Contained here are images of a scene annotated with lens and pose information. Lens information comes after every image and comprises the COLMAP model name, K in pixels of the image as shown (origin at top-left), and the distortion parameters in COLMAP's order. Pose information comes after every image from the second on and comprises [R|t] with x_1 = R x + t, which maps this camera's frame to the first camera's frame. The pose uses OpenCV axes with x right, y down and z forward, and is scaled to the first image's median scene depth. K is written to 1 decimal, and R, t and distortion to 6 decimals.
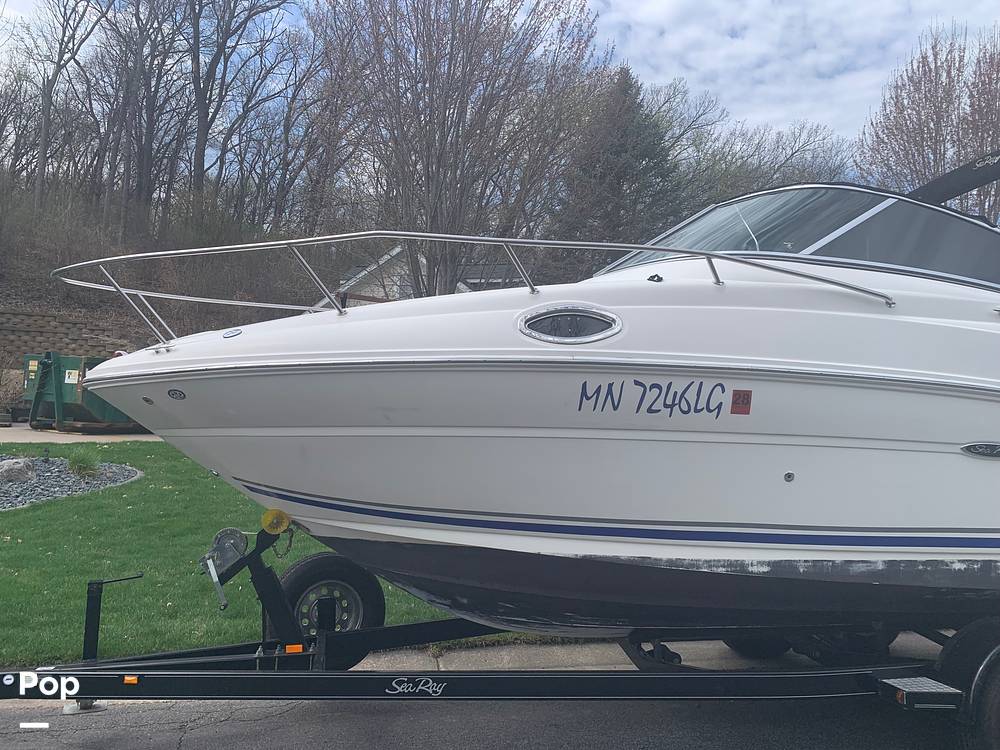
lens RADIAL K [[765.5, 0, 500.0], [0, 765.5, 375.0], [0, 0, 1]] dist [0.051019, -0.064774]
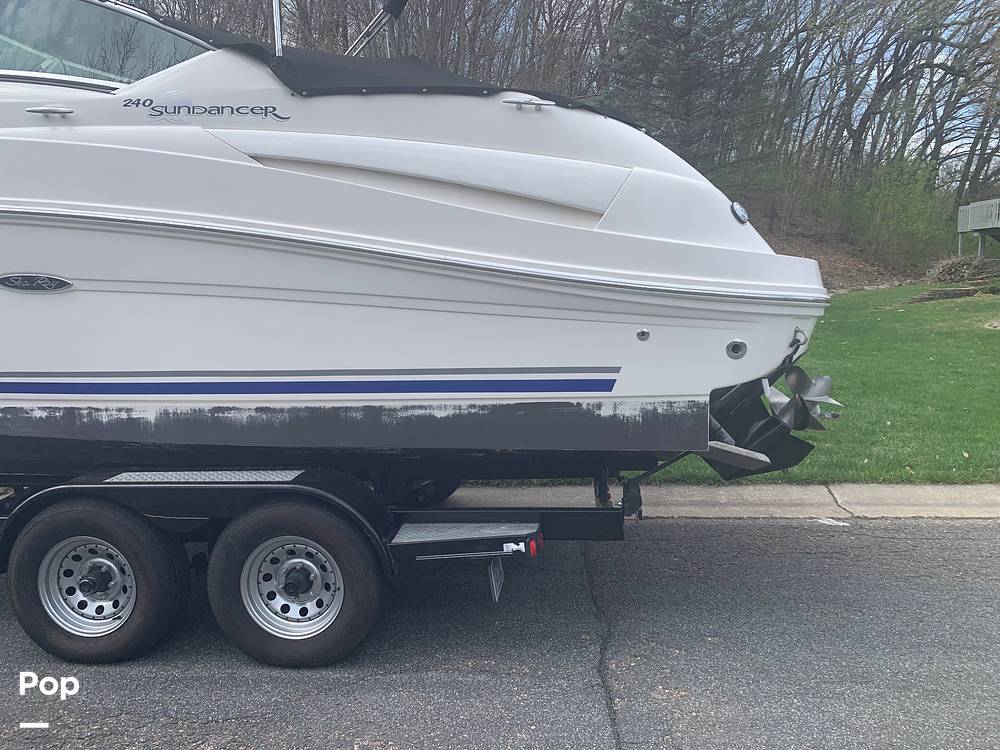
lens RADIAL K [[778.6, 0, 500.0], [0, 778.6, 390.9], [0, 0, 1]] dist [0.000278, 0.000957]
pose [[0.963850, -0.007722, -0.266333, 1.382003], [0.062758, 0.978037, 0.198759, 0.075980], [0.258949, -0.208289, 0.943166, 0.294976]]
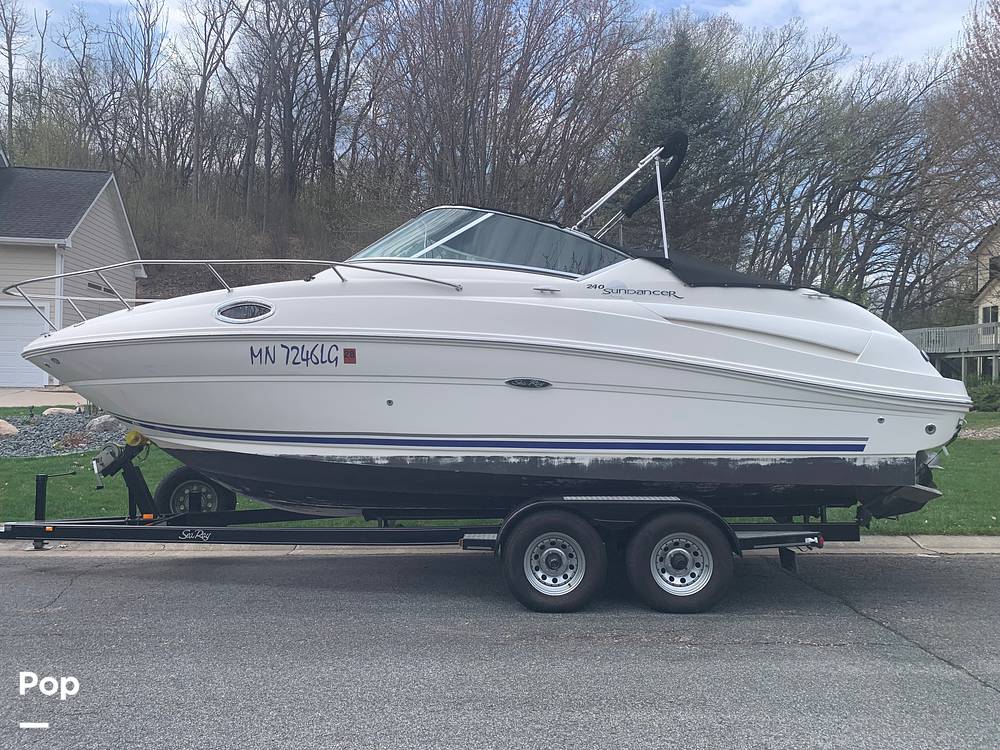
lens RADIAL K [[759.3, 0, 496.3], [0, 759.3, 372.9], [0, 0, 1]] dist [0.059286, -0.115413]
pose [[0.979549, -0.024357, -0.199727, 0.879778], [0.033721, 0.998479, 0.043616, 0.011010], [0.198361, -0.049459, 0.978880, -0.462438]]
